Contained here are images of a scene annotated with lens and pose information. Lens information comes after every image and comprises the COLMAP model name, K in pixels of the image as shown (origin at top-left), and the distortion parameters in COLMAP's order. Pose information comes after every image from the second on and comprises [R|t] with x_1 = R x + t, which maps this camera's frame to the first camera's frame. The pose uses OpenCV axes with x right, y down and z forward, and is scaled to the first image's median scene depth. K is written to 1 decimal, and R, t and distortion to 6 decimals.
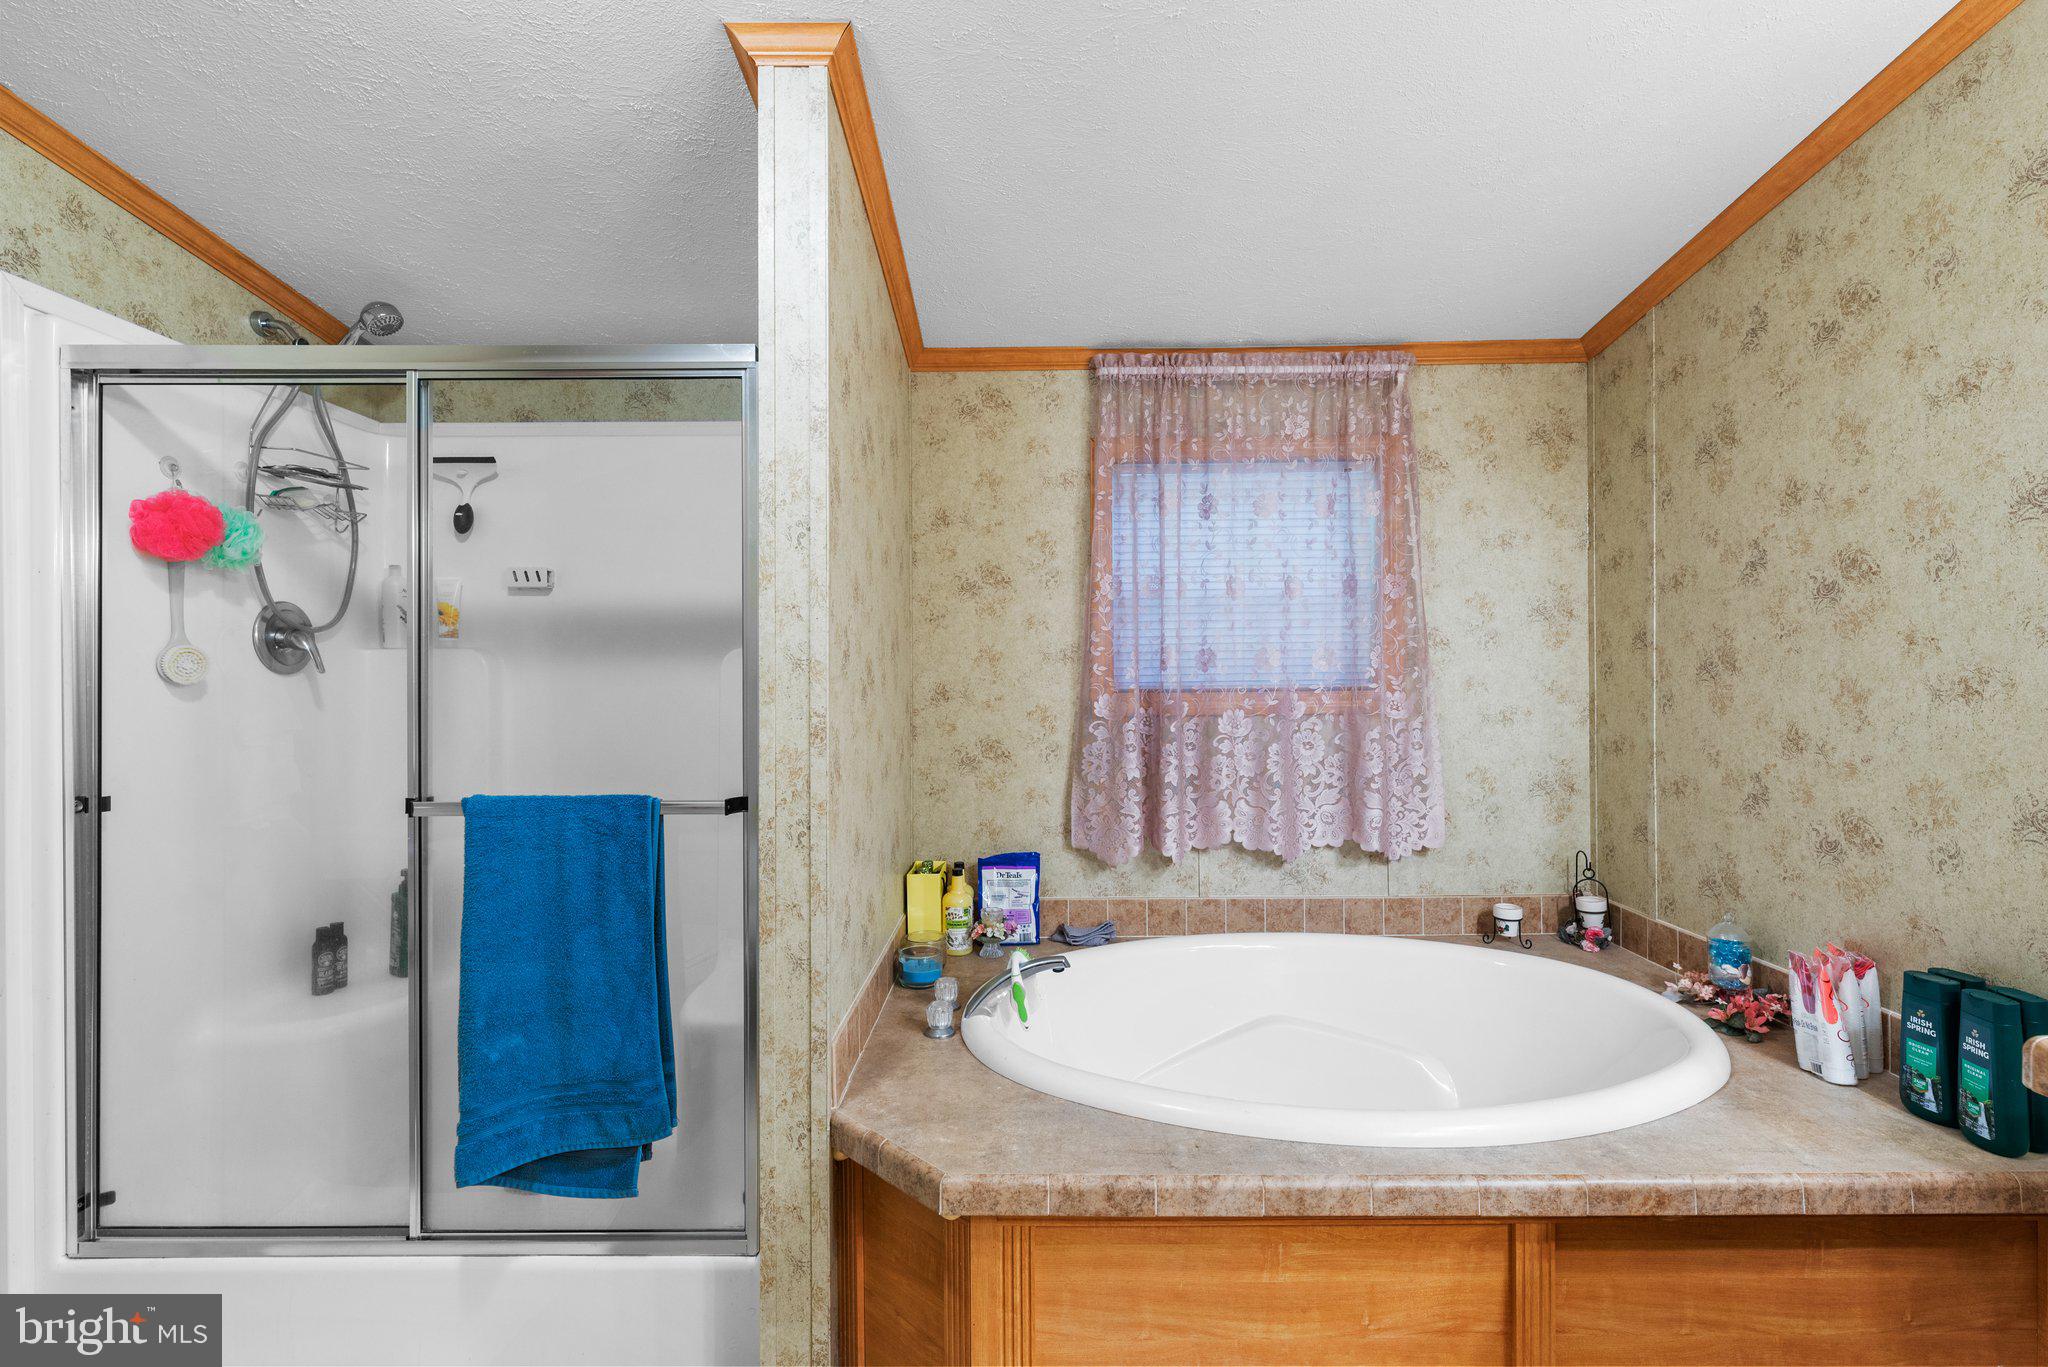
lens RADIAL K [[932.5, 0, 1039.6], [0, 932.5, 696.6], [0, 0, 1]] dist [0.002599, -0.000074]
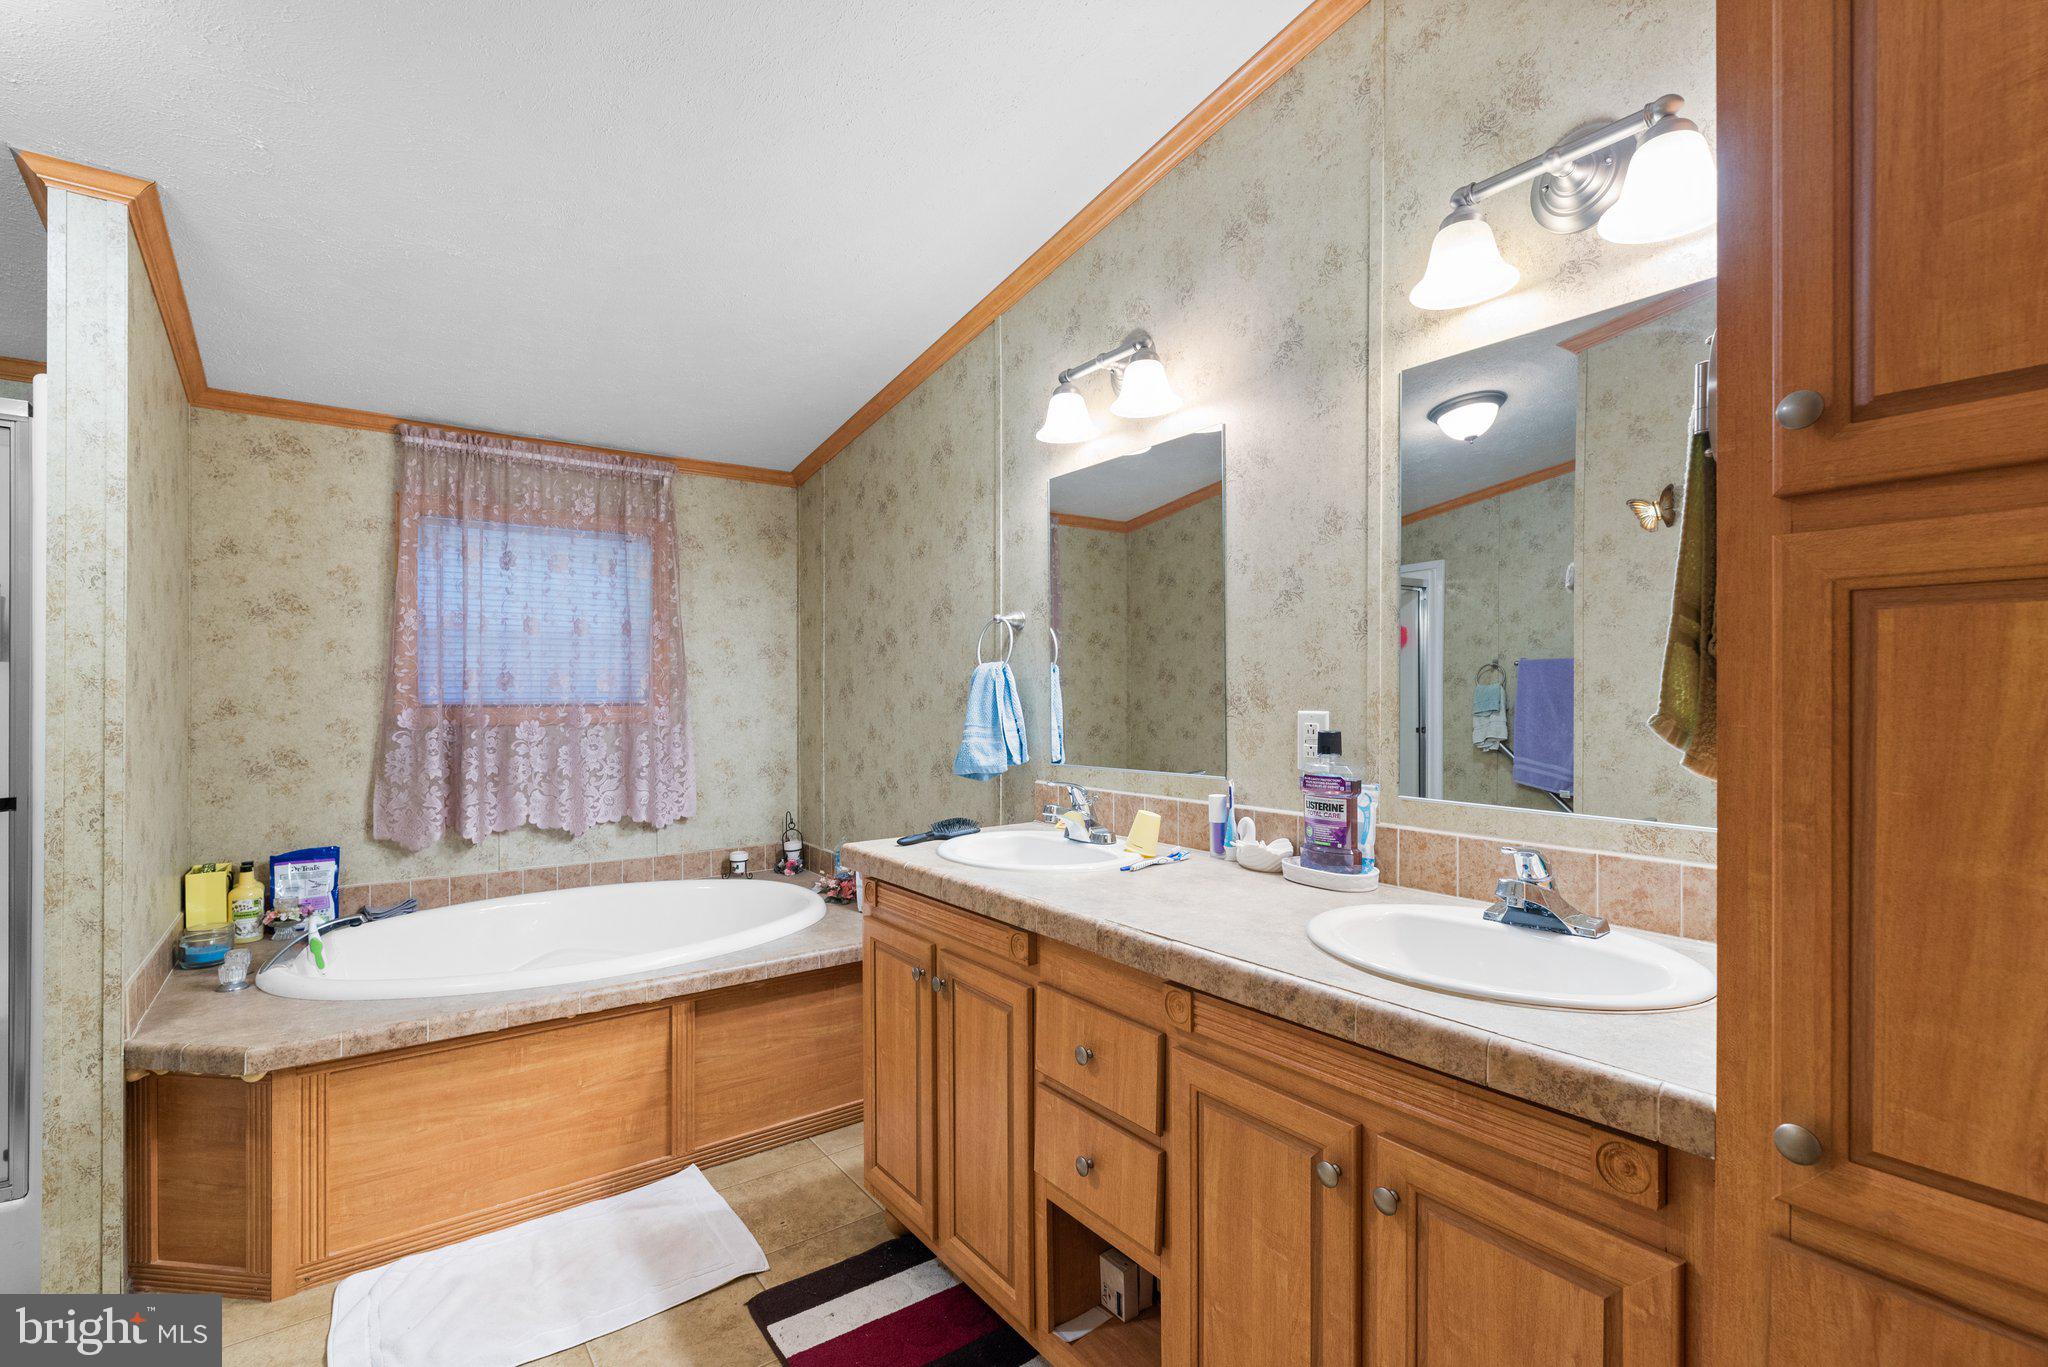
lens RADIAL K [[932.5, 0, 1039.6], [0, 932.5, 696.6], [0, 0, 1]] dist [0.002599, -0.000074]
pose [[0.803639, 0.005241, 0.595094, 0.007955], [0.006453, 0.999826, -0.017520, 0.008389], [-0.595082, 0.017920, 0.803465, -0.453984]]
